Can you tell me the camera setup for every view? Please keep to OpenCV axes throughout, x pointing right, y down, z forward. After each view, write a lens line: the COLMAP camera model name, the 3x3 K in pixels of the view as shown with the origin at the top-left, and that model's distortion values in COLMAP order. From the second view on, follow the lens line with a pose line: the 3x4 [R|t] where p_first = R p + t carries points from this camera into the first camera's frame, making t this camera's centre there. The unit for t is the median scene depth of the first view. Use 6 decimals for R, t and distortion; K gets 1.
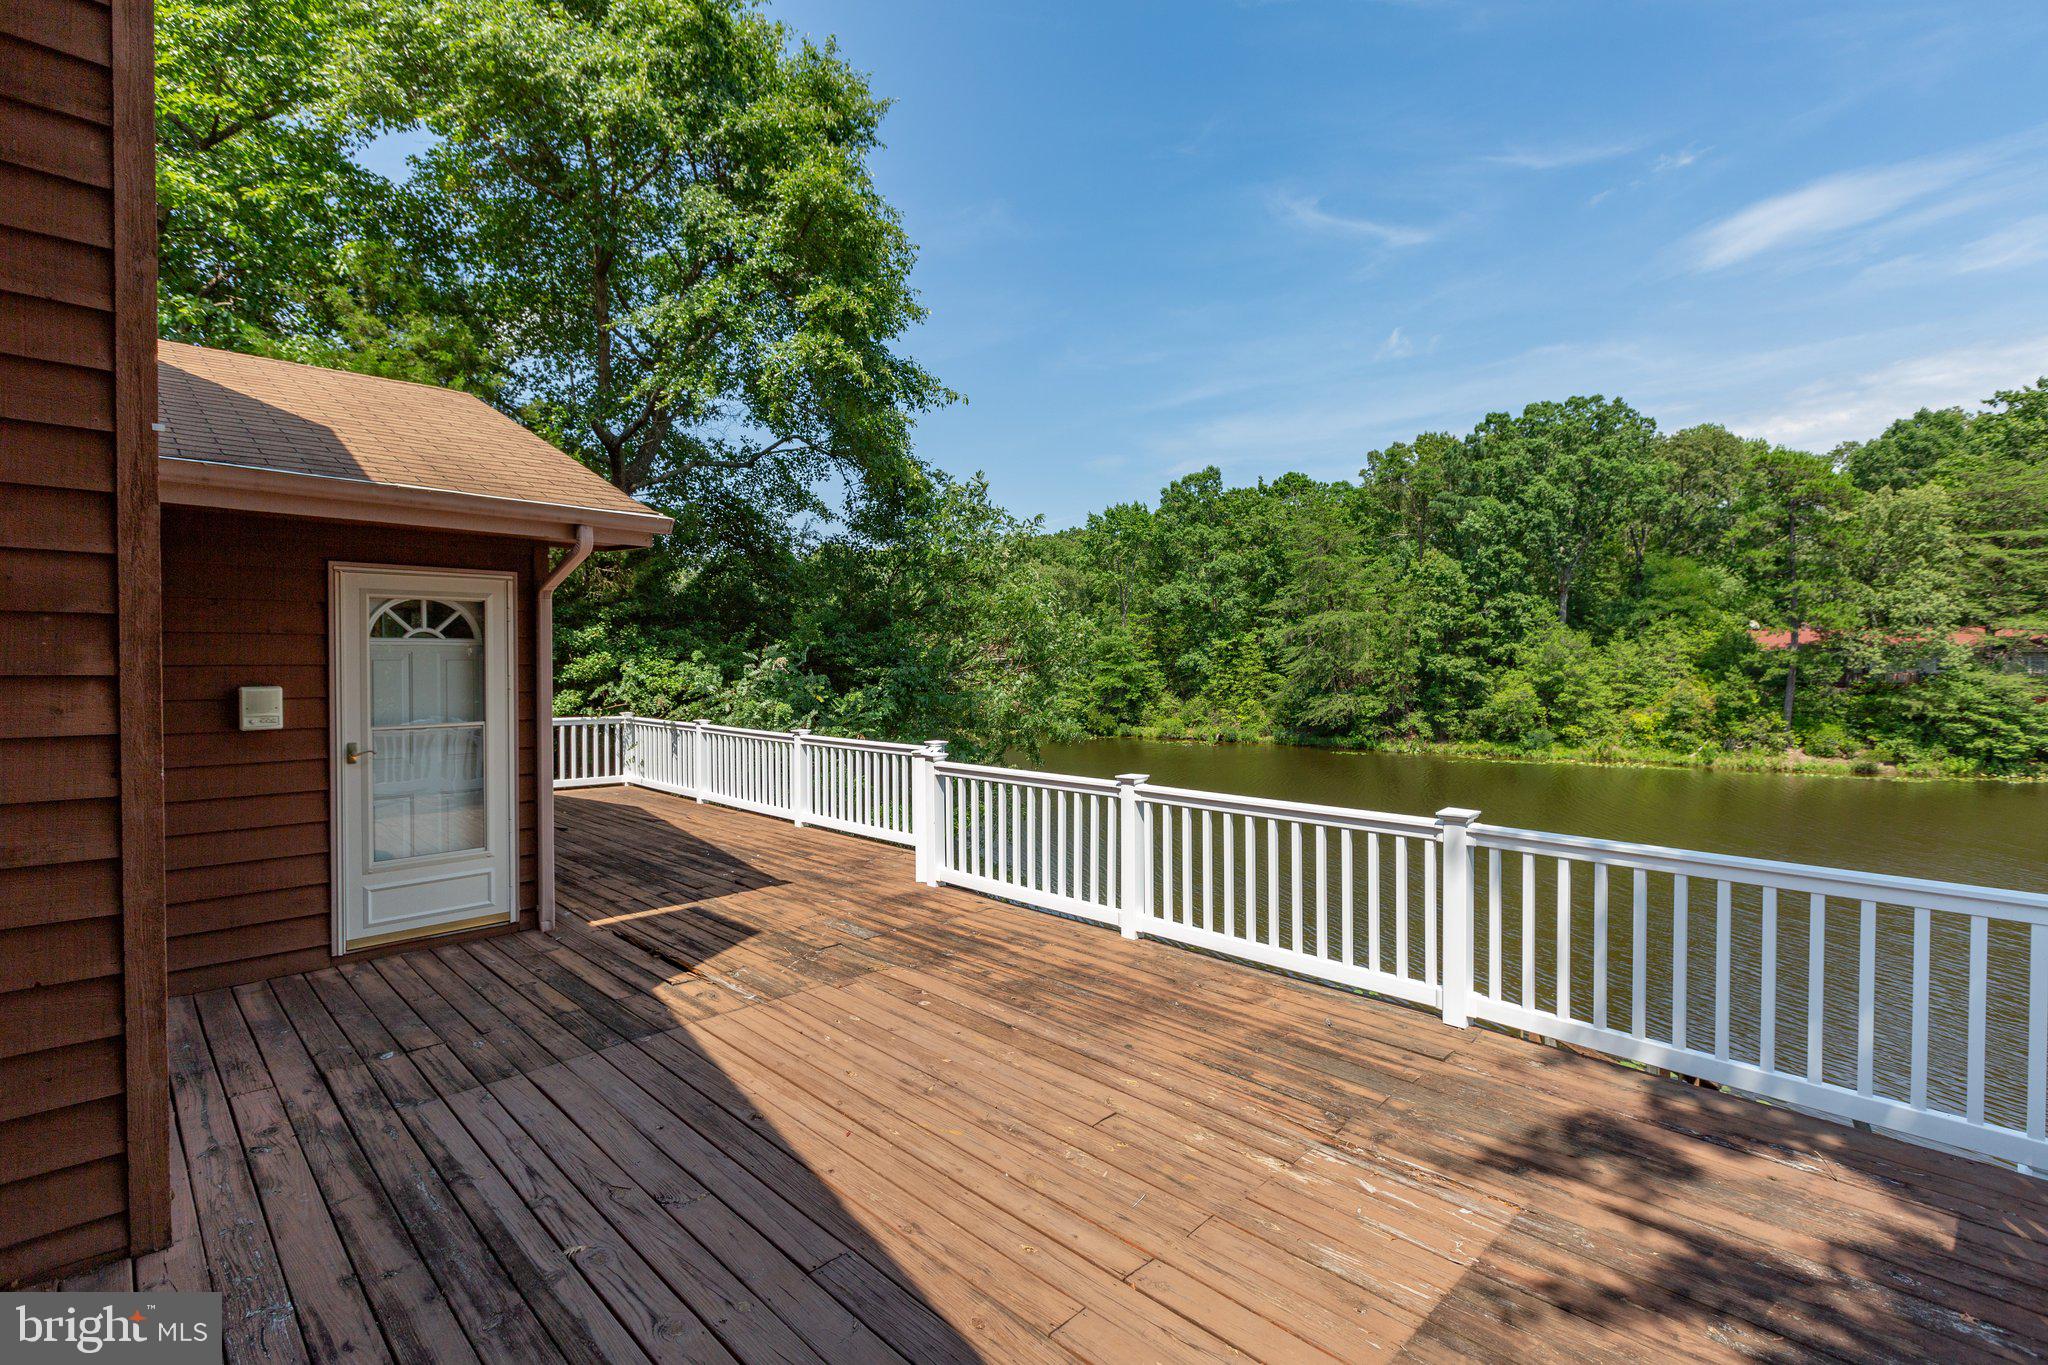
lens RADIAL K [[924.1, 0, 1029.9], [0, 924.1, 669.0], [0, 0, 1]] dist [0.000597, -0.000339]
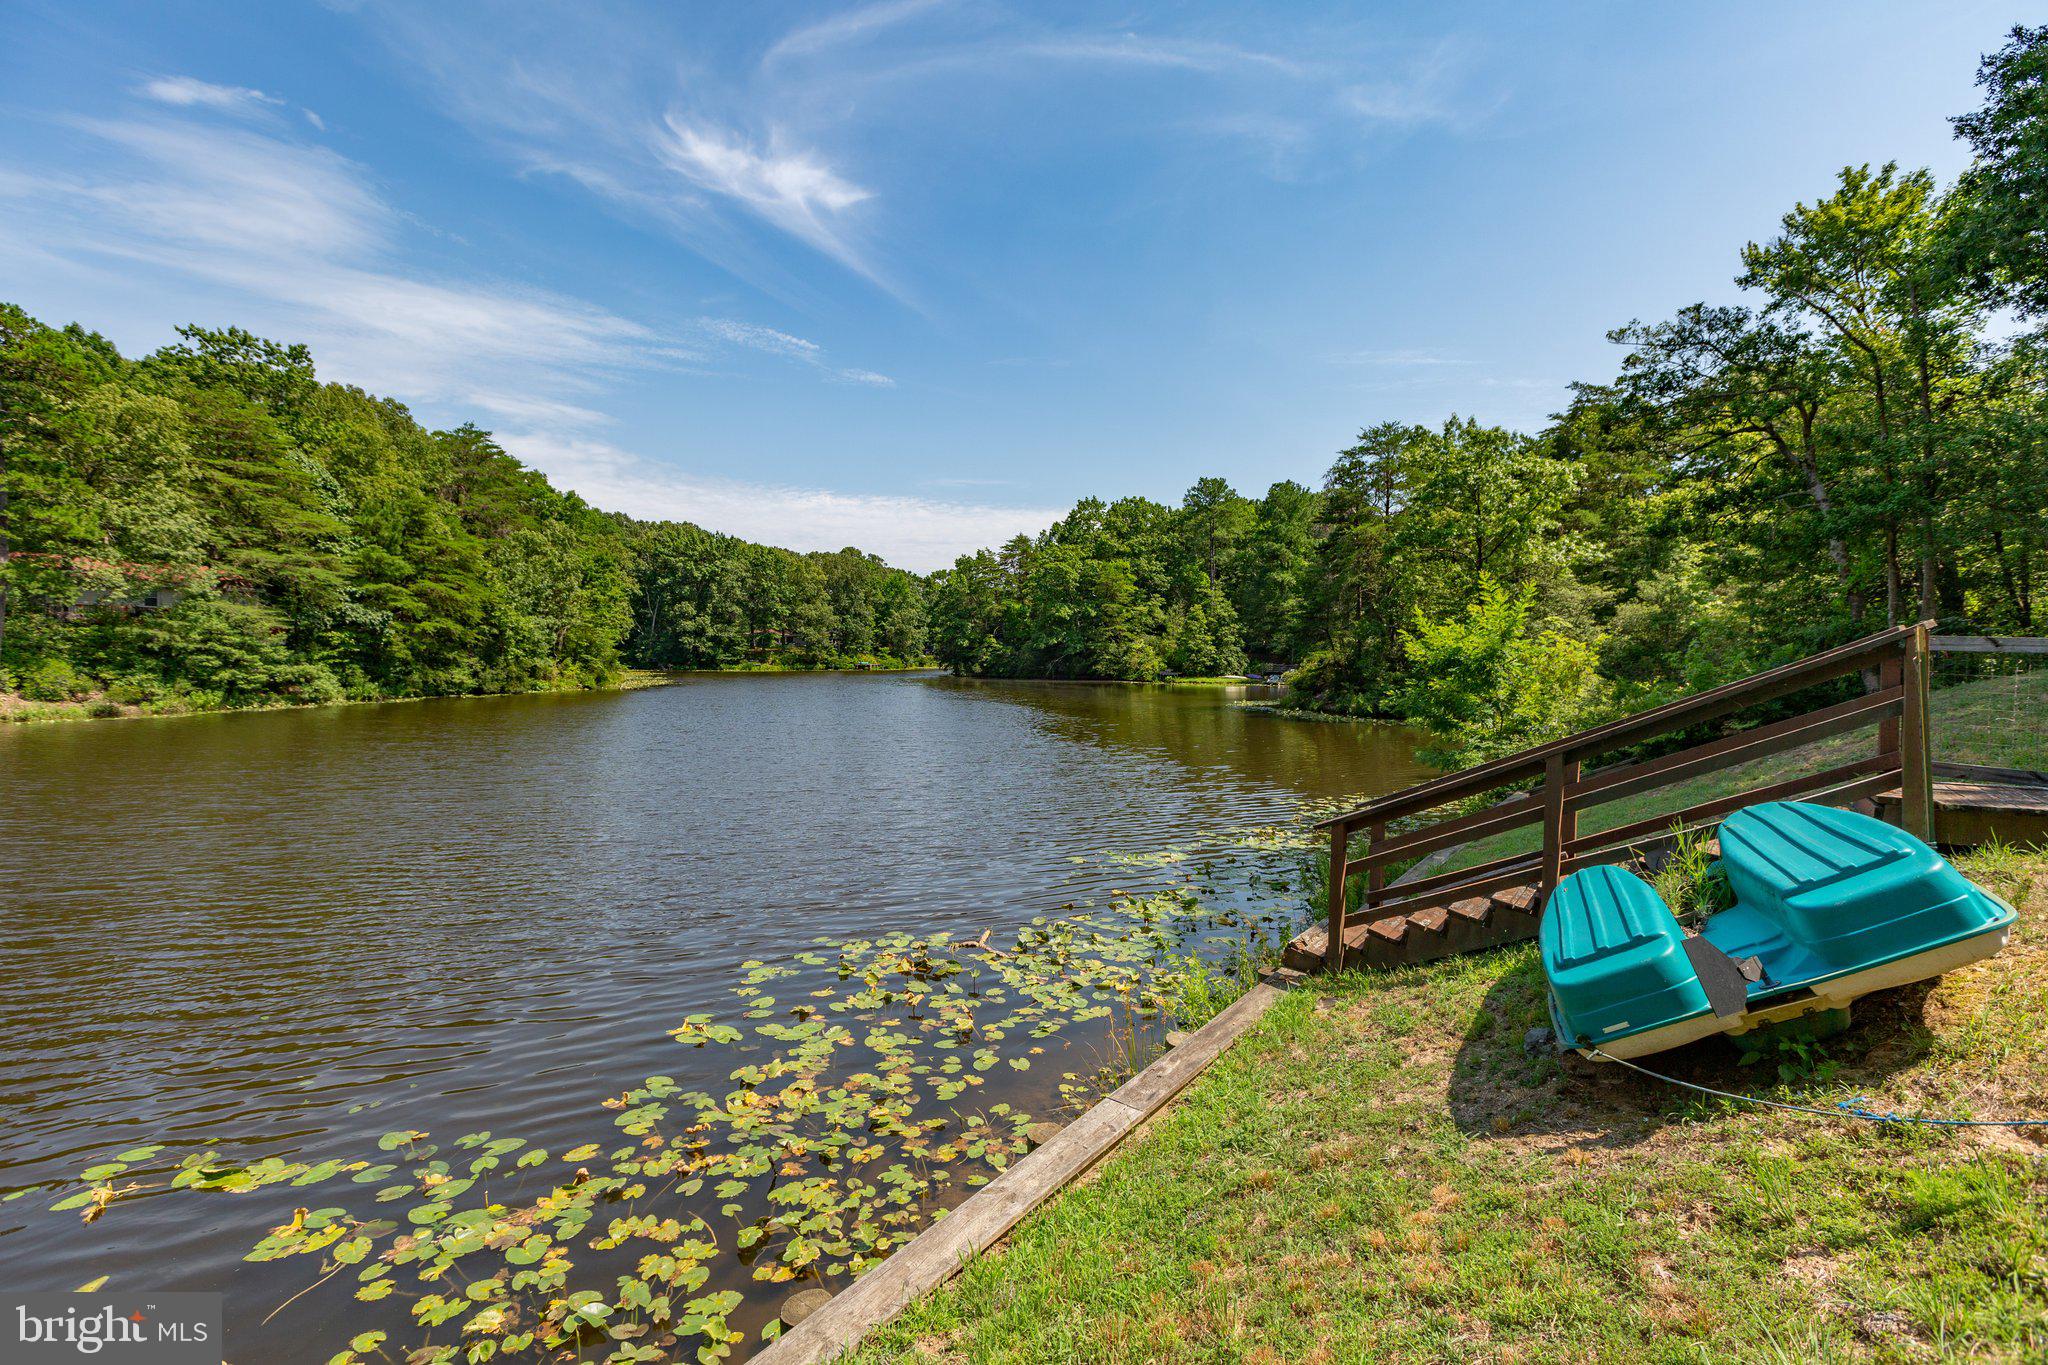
lens RADIAL K [[905.9, 0, 1026.3], [0, 905.9, 669.4], [0, 0, 1]] dist [0.004262, -0.000803]
pose [[-0.089527, -0.015200, 0.995868, 0.003597], [0.004998, 0.999864, 0.015710, 0.051303], [-0.995972, 0.006383, -0.089439, 0.199643]]
